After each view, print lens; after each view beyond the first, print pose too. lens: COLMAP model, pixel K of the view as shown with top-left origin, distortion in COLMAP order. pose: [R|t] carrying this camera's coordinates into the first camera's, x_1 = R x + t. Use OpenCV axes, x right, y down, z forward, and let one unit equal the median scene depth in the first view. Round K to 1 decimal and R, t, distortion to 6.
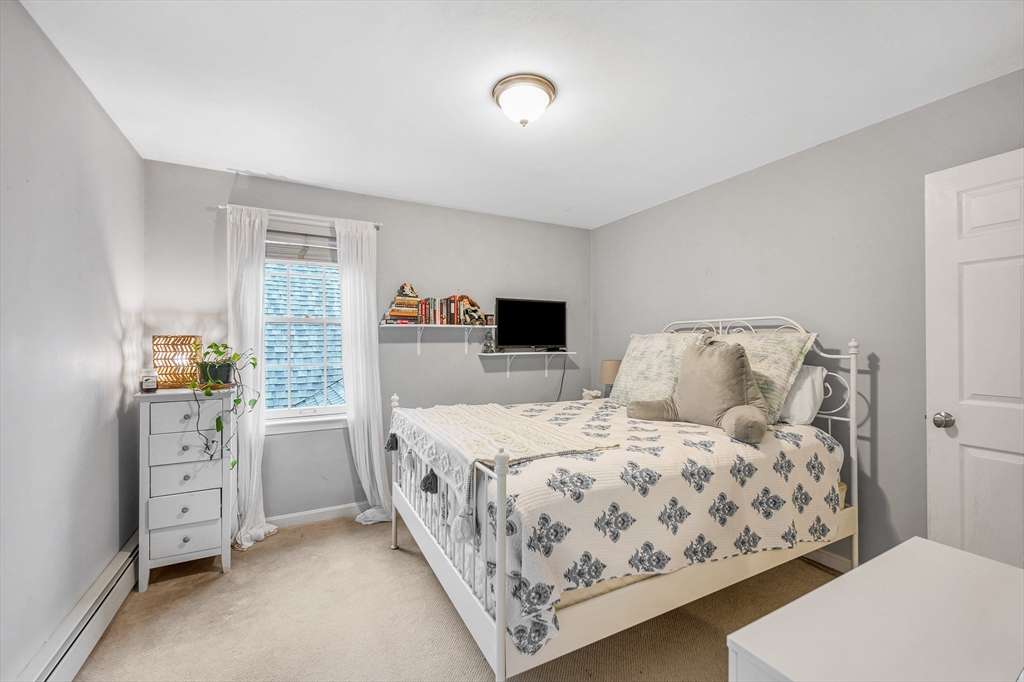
lens RADIAL K [[415.3, 0, 517.2], [0, 415.3, 342.3], [0, 0, 1]] dist [-0.000269, 0.000113]
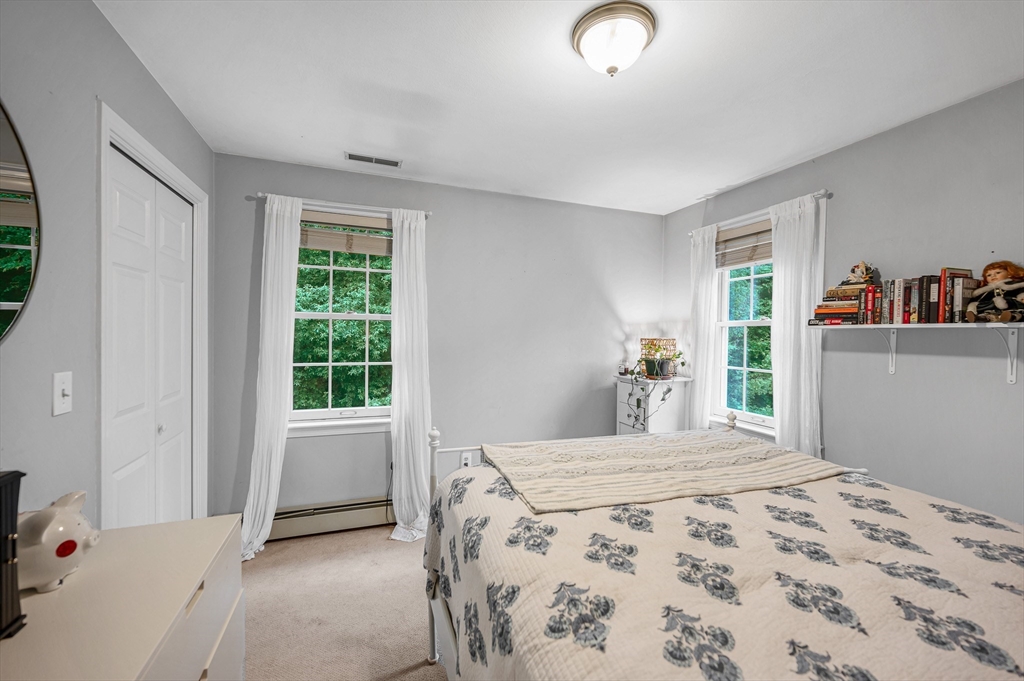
lens RADIAL K [[415.3, 0, 517.2], [0, 415.3, 341.8], [0, 0, 1]] dist [-0.000269, 0.000113]
pose [[-0.130200, 0.021400, -0.991257, 0.476843], [-0.015363, 0.999603, 0.023598, -0.023310], [0.991369, 0.018301, -0.129819, 0.544863]]
